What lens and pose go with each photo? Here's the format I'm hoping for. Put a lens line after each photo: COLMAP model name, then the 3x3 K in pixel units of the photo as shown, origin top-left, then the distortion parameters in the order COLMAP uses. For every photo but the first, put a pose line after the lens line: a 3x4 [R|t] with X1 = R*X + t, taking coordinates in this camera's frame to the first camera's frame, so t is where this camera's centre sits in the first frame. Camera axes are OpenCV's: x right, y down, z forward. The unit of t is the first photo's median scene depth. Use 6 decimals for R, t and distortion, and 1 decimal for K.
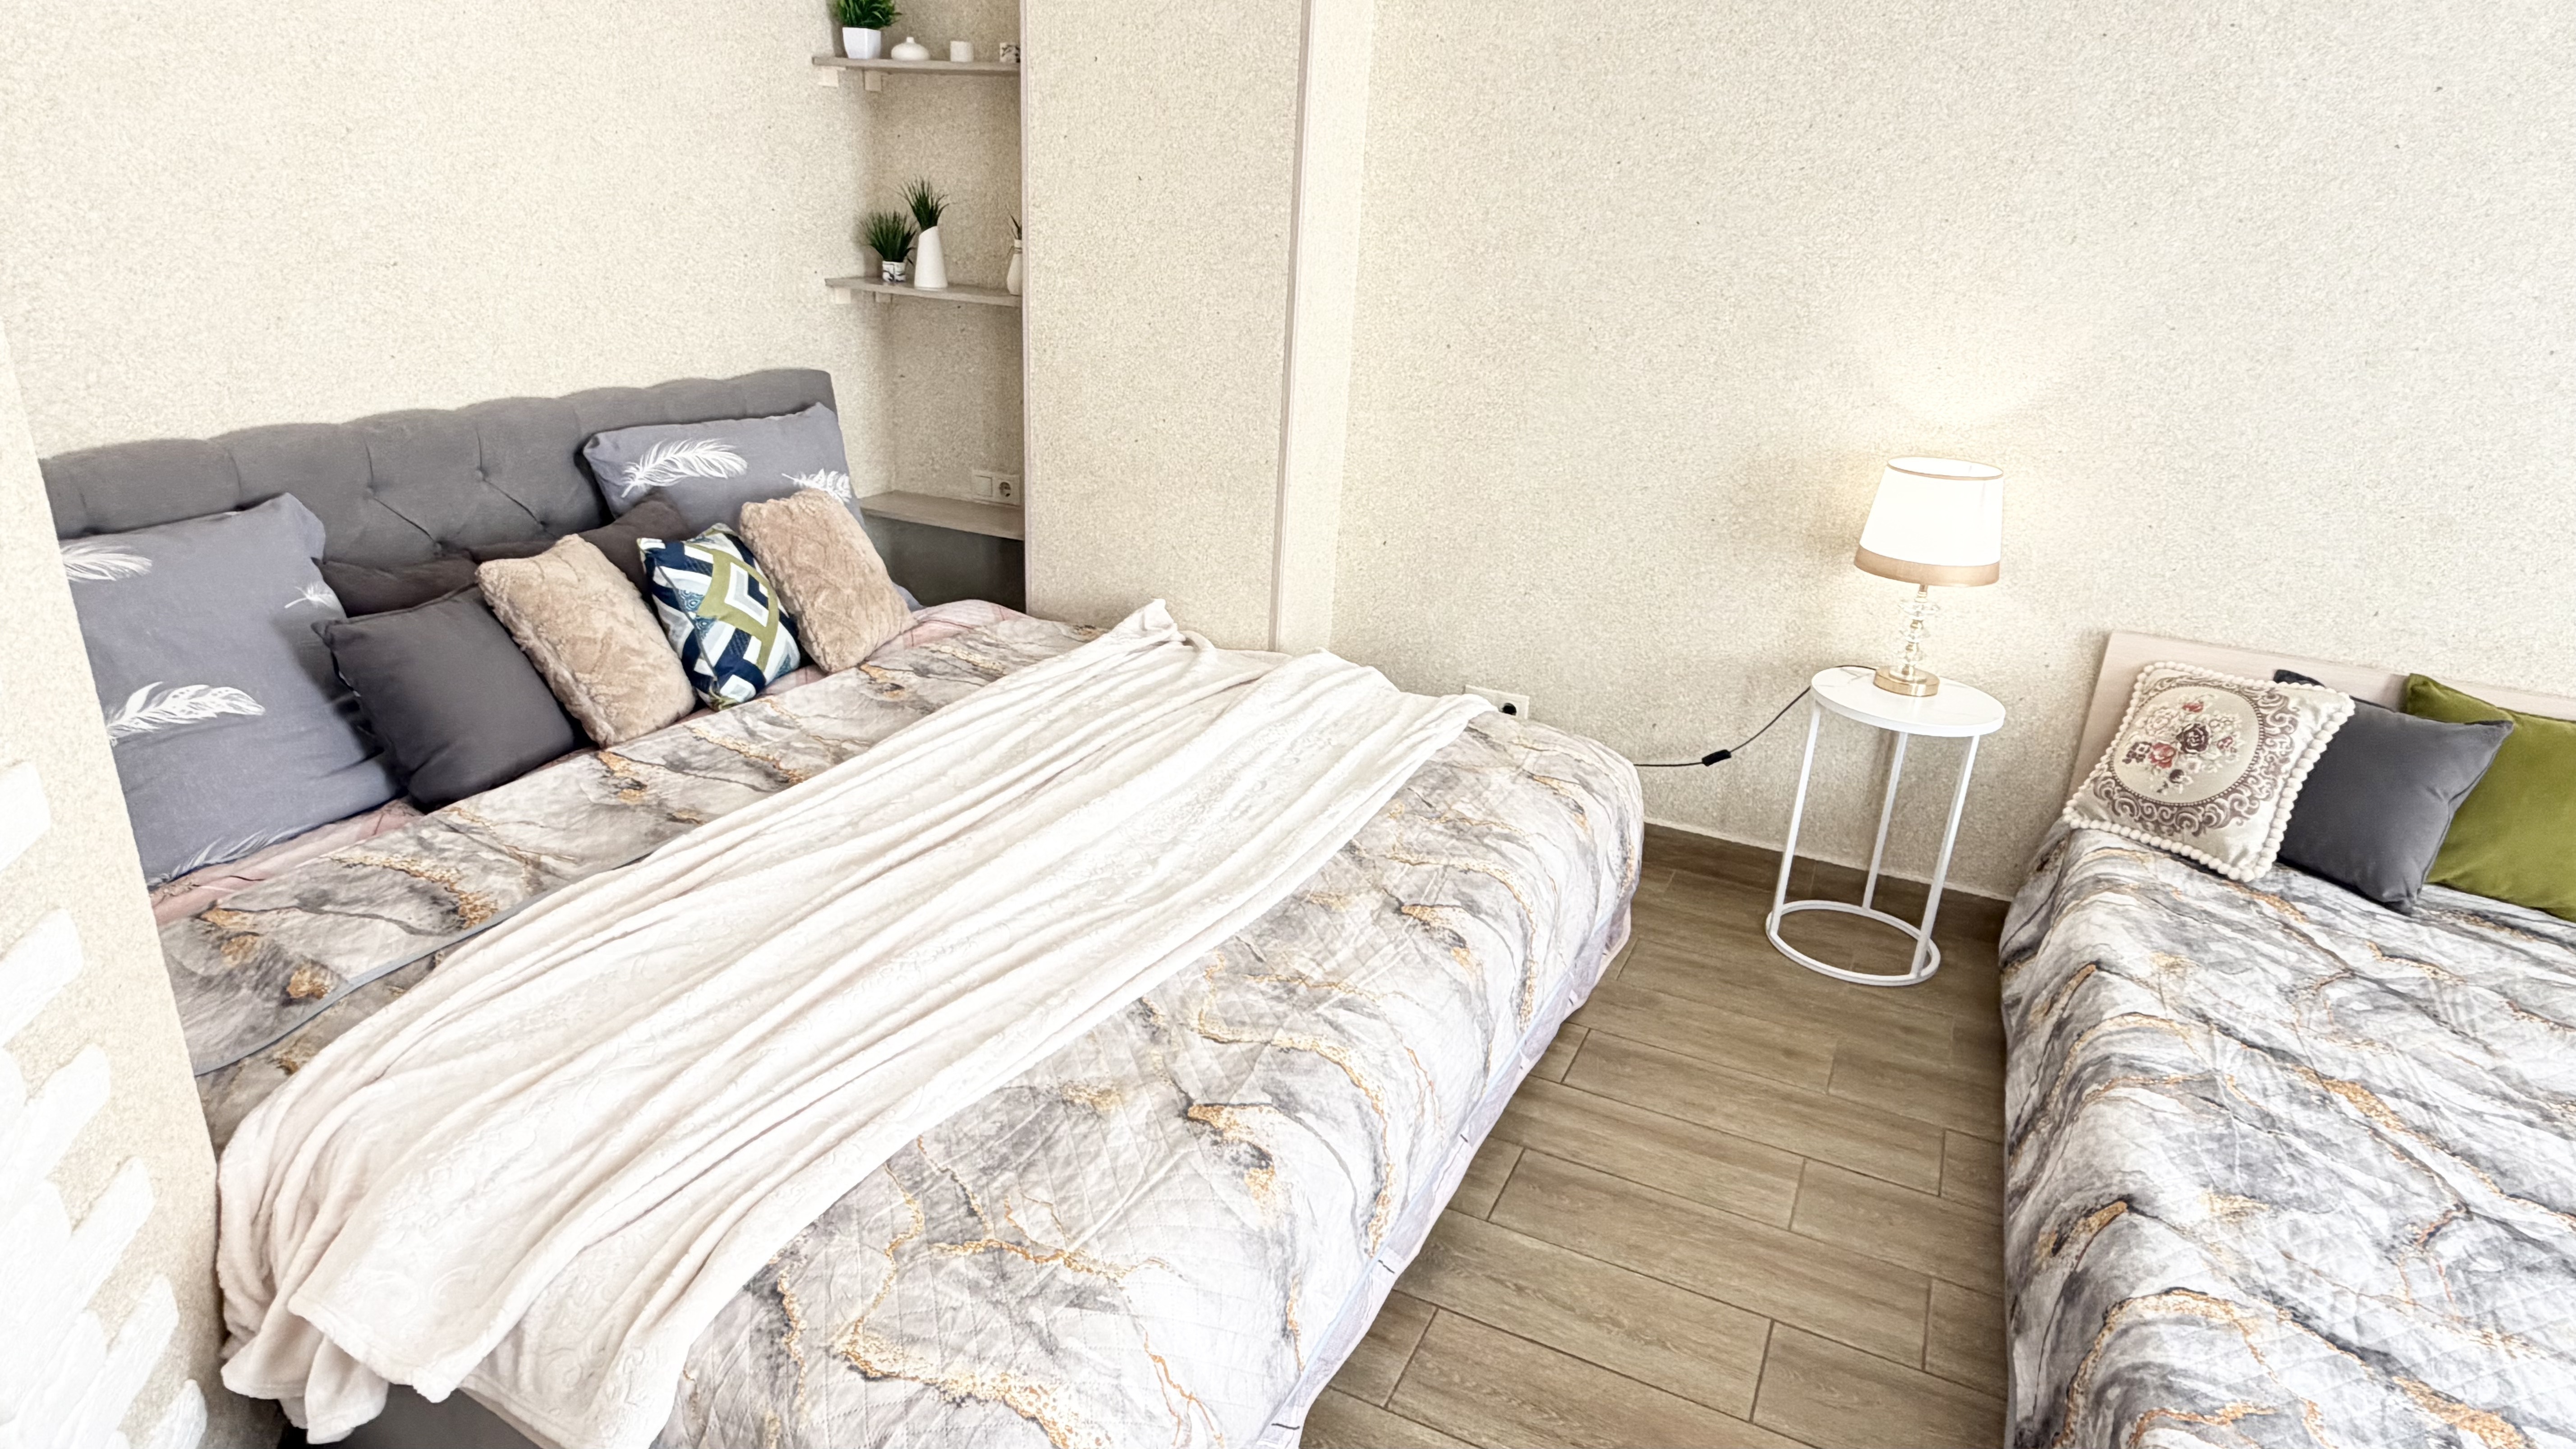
lens RADIAL K [[1433.5, 0, 1276.0], [0, 1433.5, 731.9], [0, 0, 1]] dist [0.002207, -0.001842]
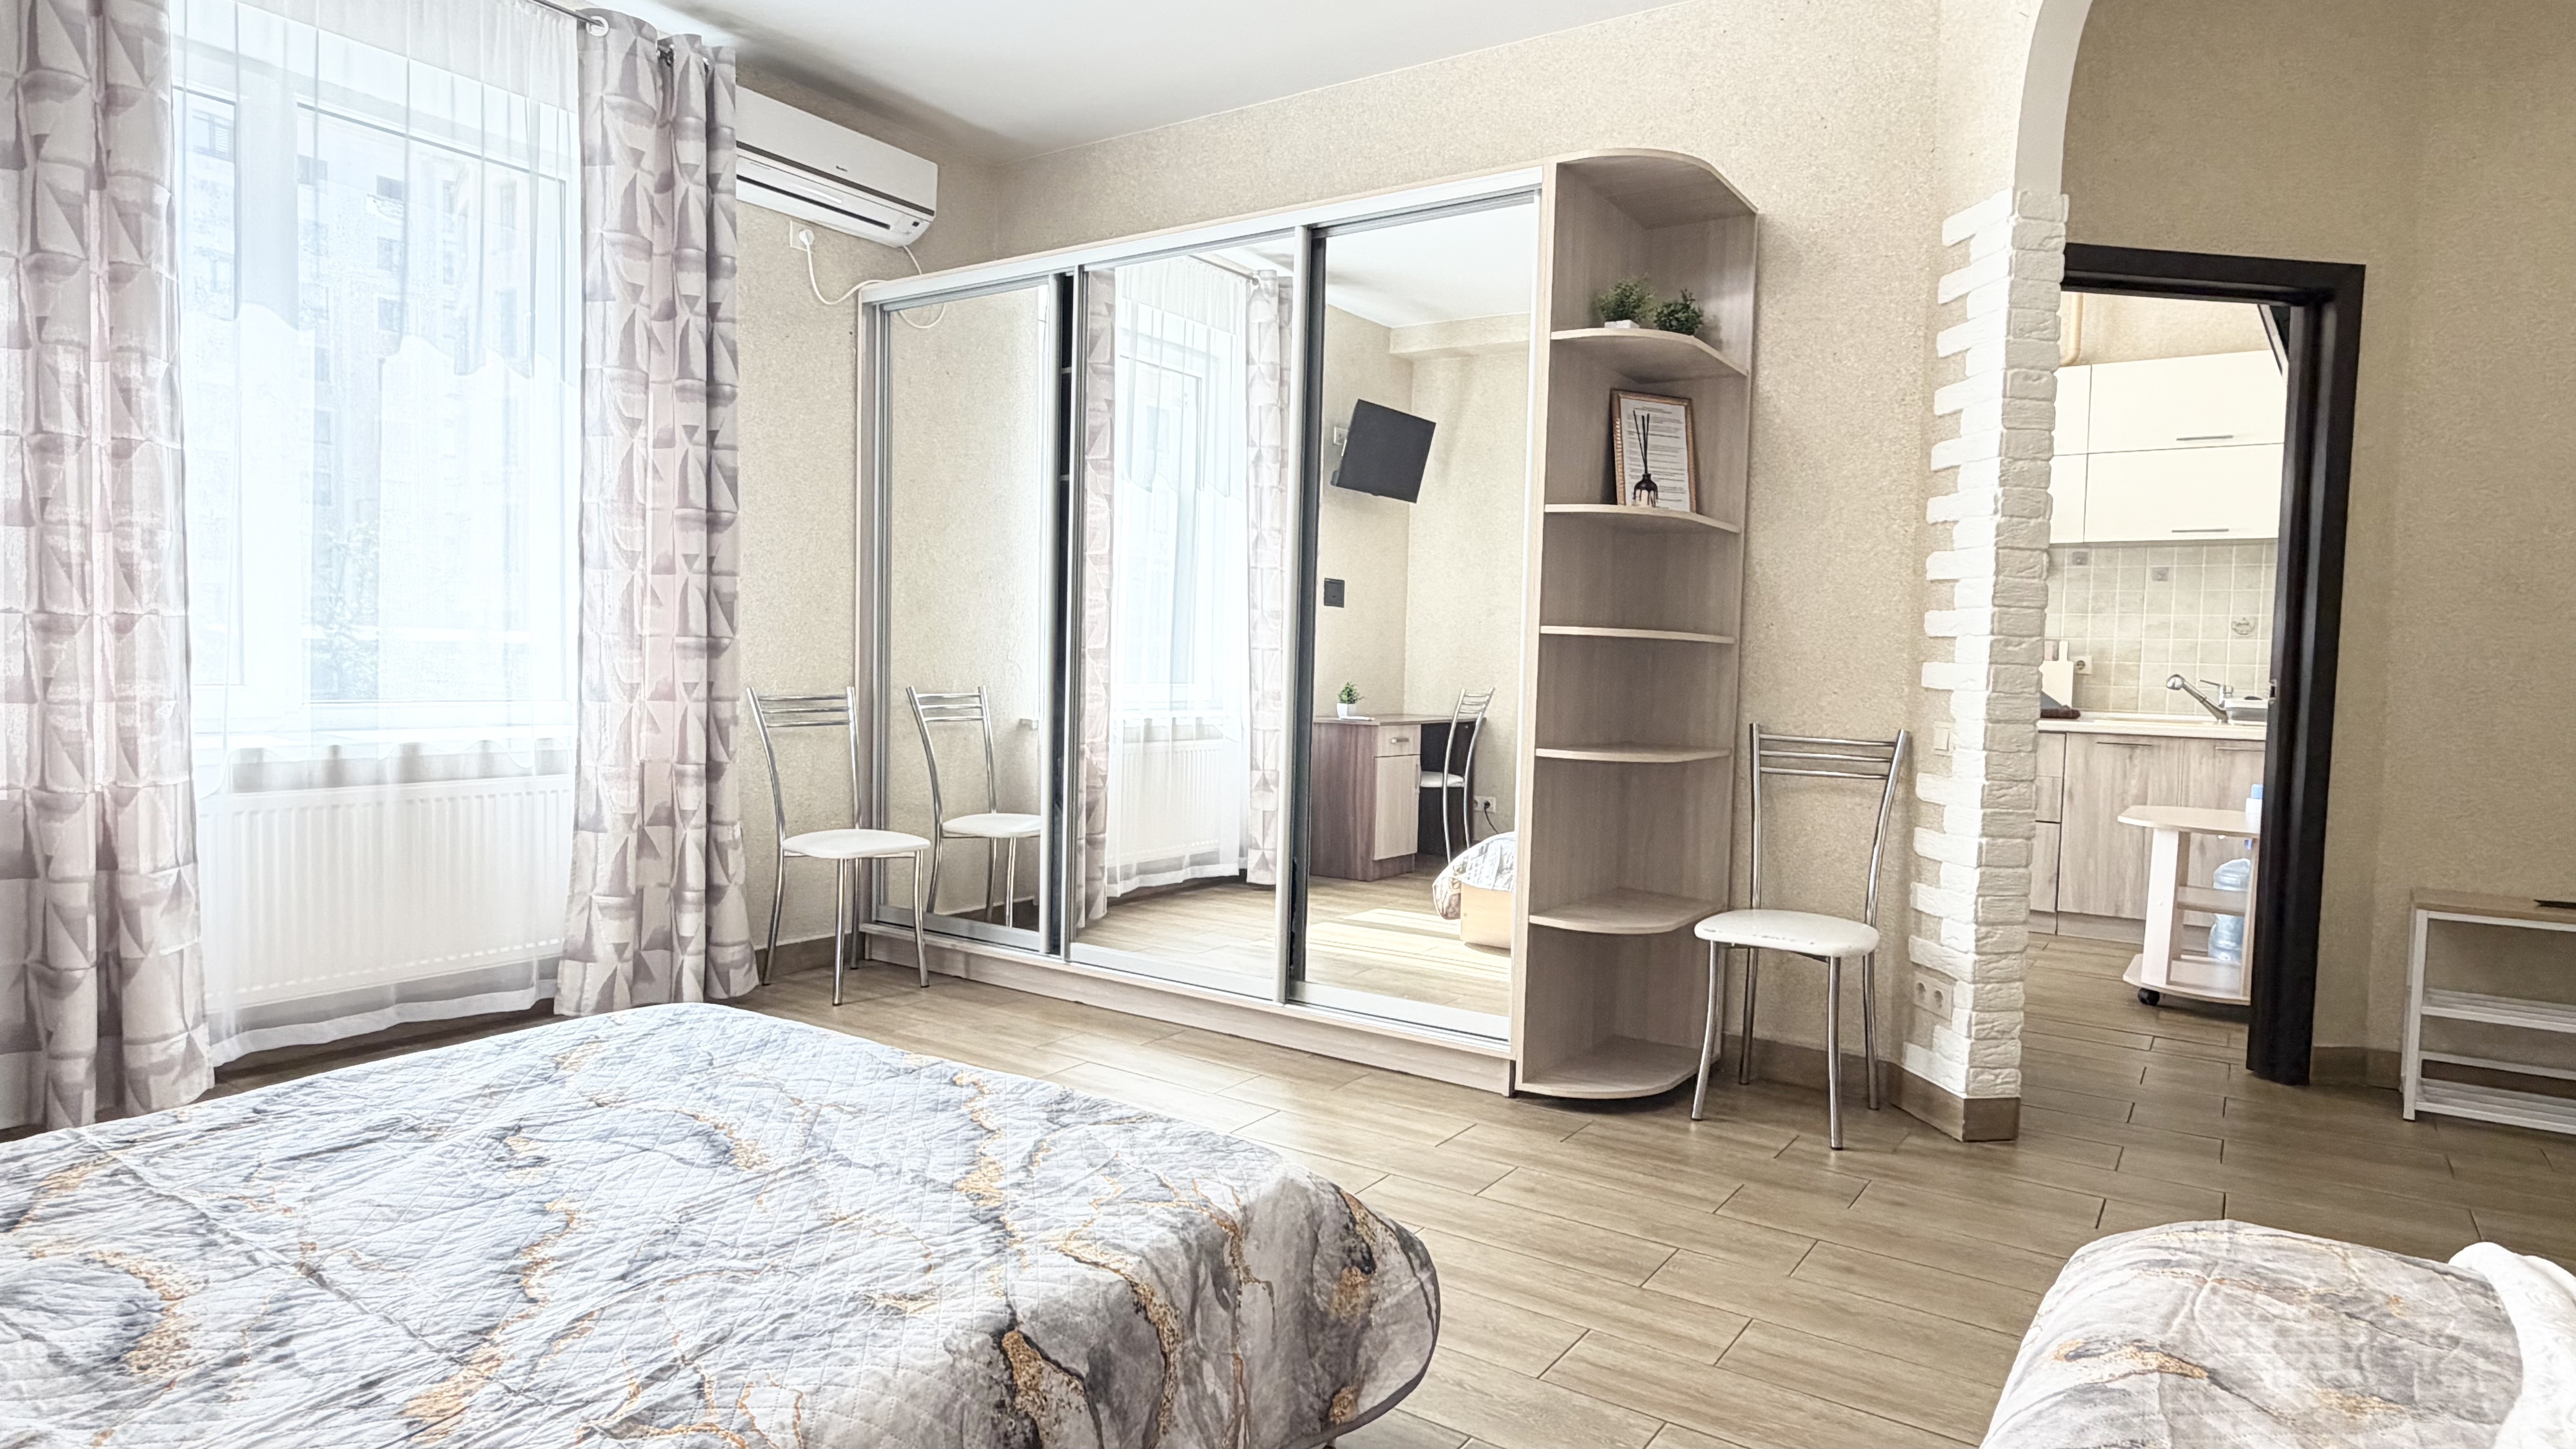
lens RADIAL K [[1432.2, 0, 1286.6], [0, 1432.2, 731.3], [0, 0, 1]] dist [0.000090, 0.000731]
pose [[-0.985890, -0.081220, 0.146373, 0.223547], [-0.015352, 0.914592, 0.404087, -0.232937], [-0.166691, 0.396138, -0.902933, 1.076336]]
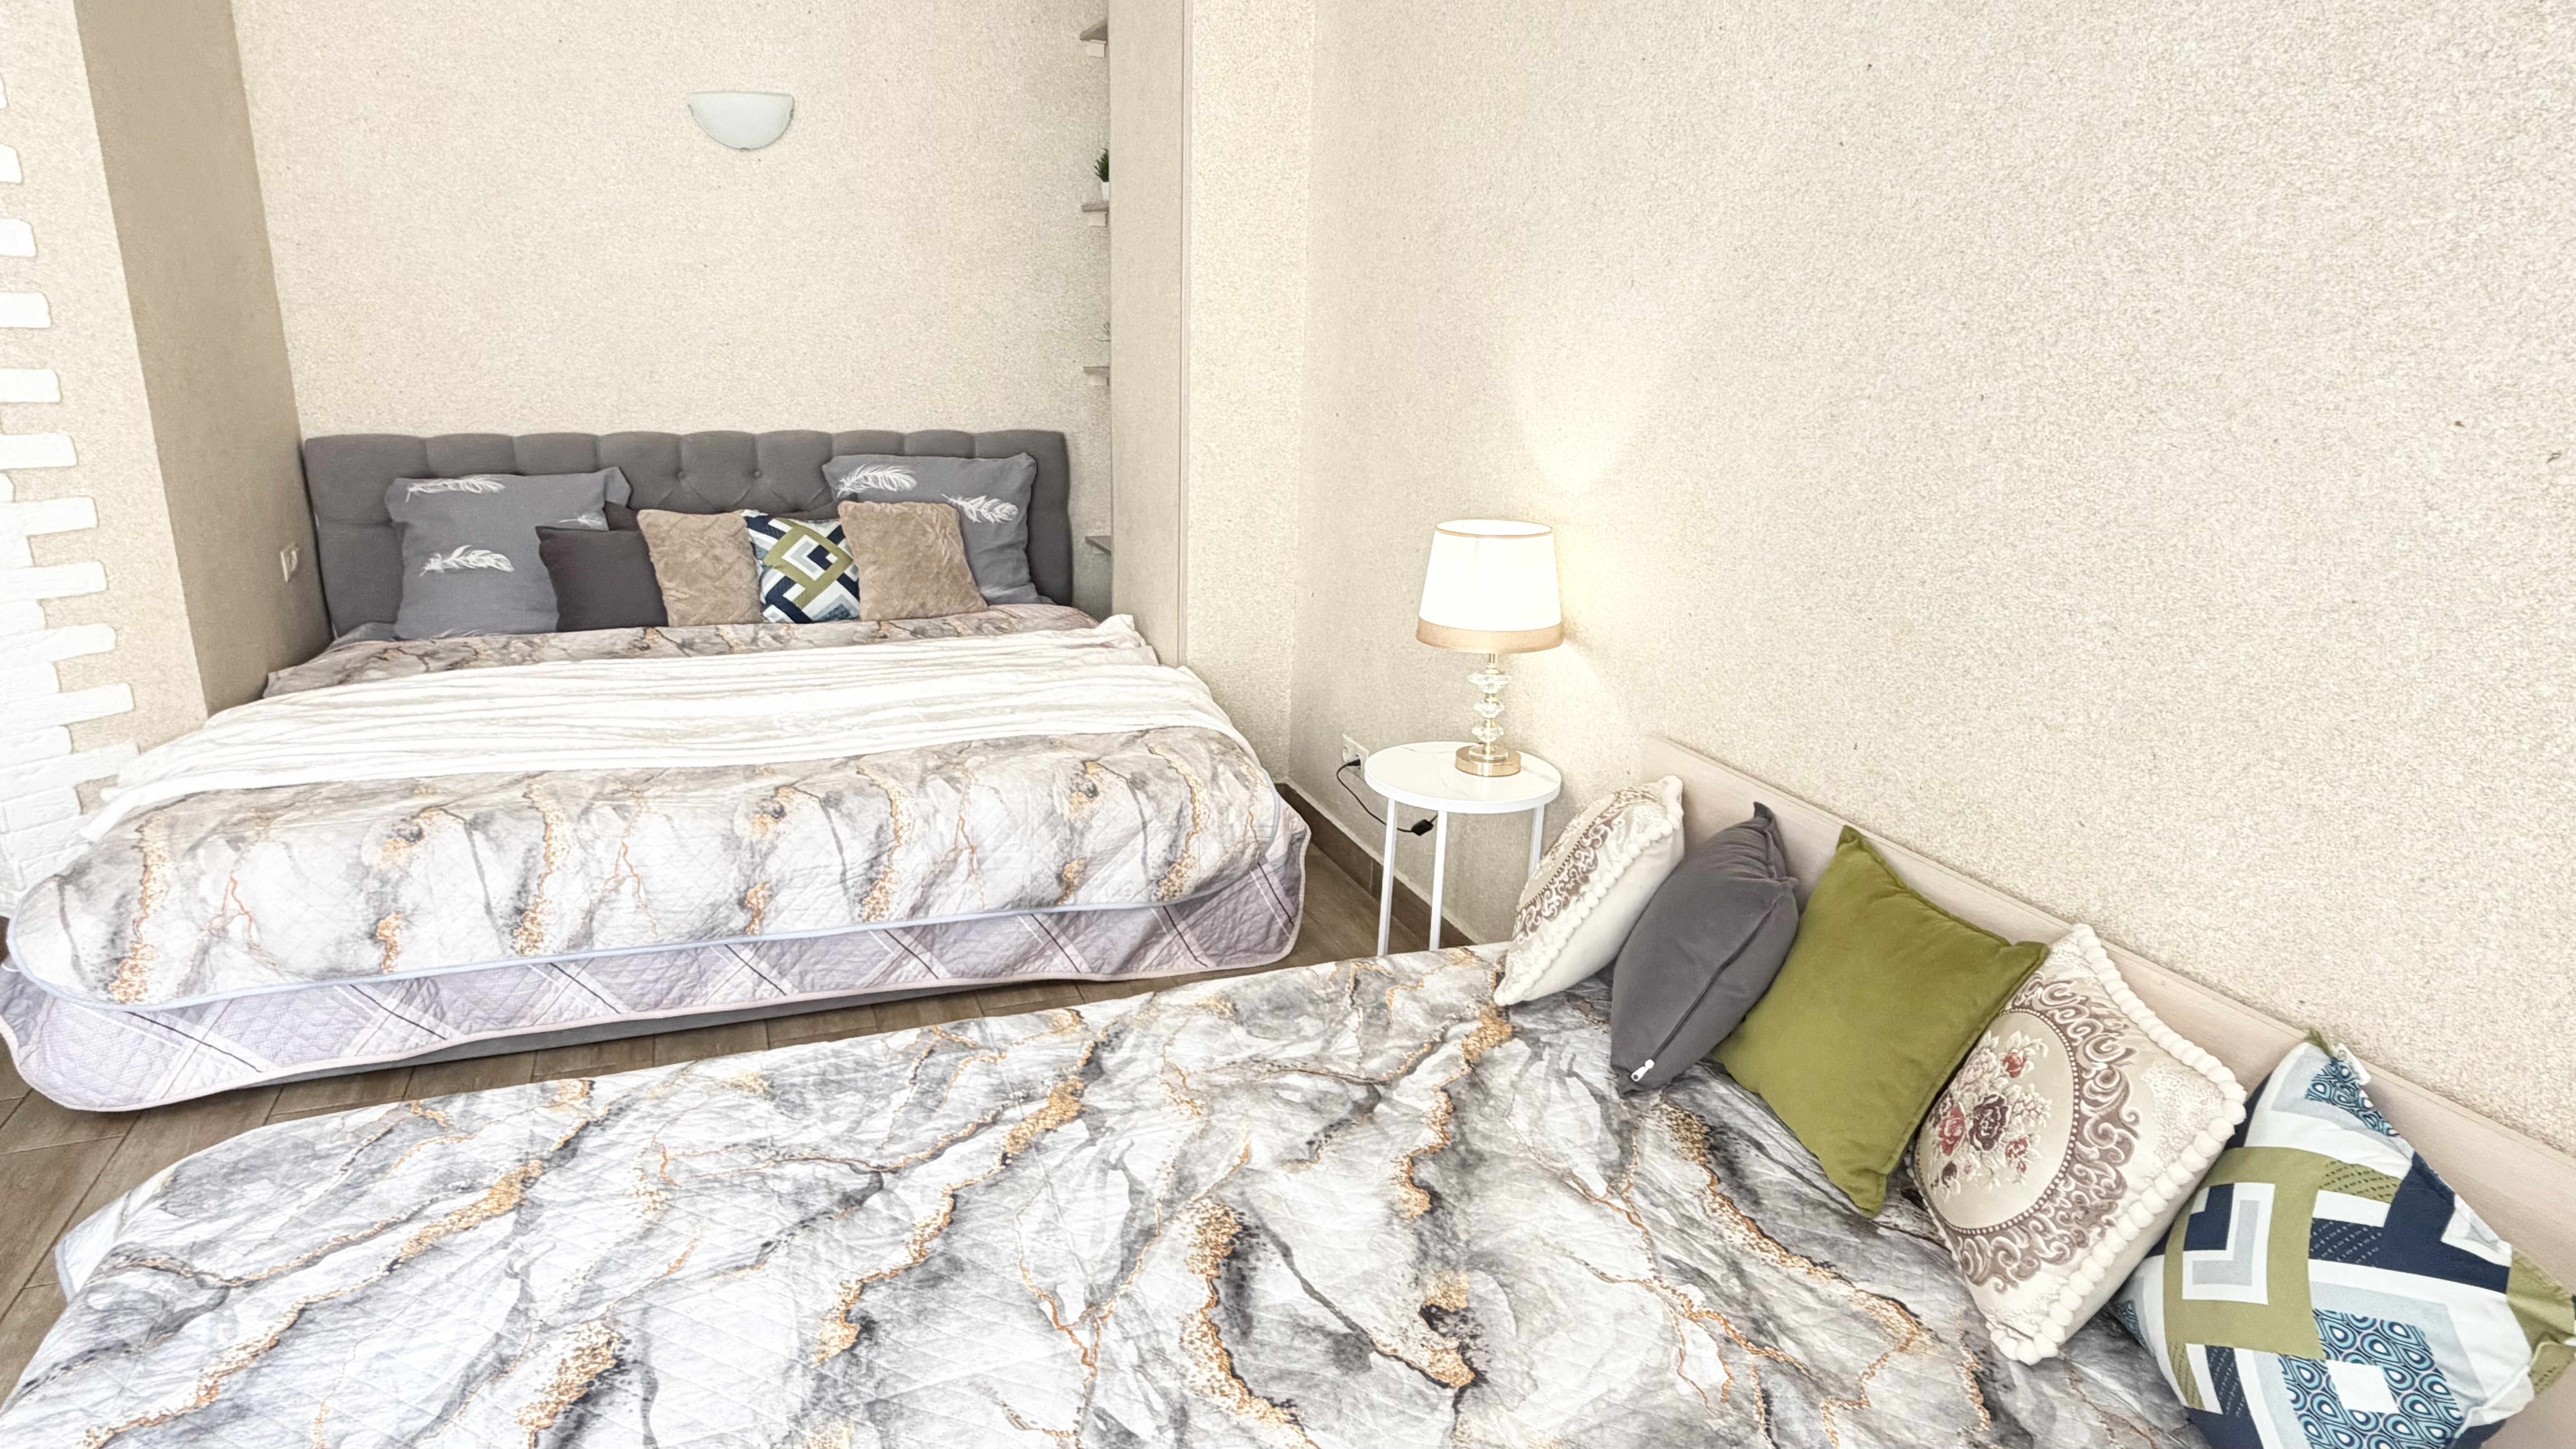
lens RADIAL K [[1433.5, 0, 1276.0], [0, 1433.5, 731.9], [0, 0, 1]] dist [0.002207, -0.001842]
pose [[0.729963, 0.162057, -0.663996, 1.107588], [-0.230901, 0.972839, -0.016406, -0.007859], [0.643303, 0.165293, 0.747556, 0.256714]]
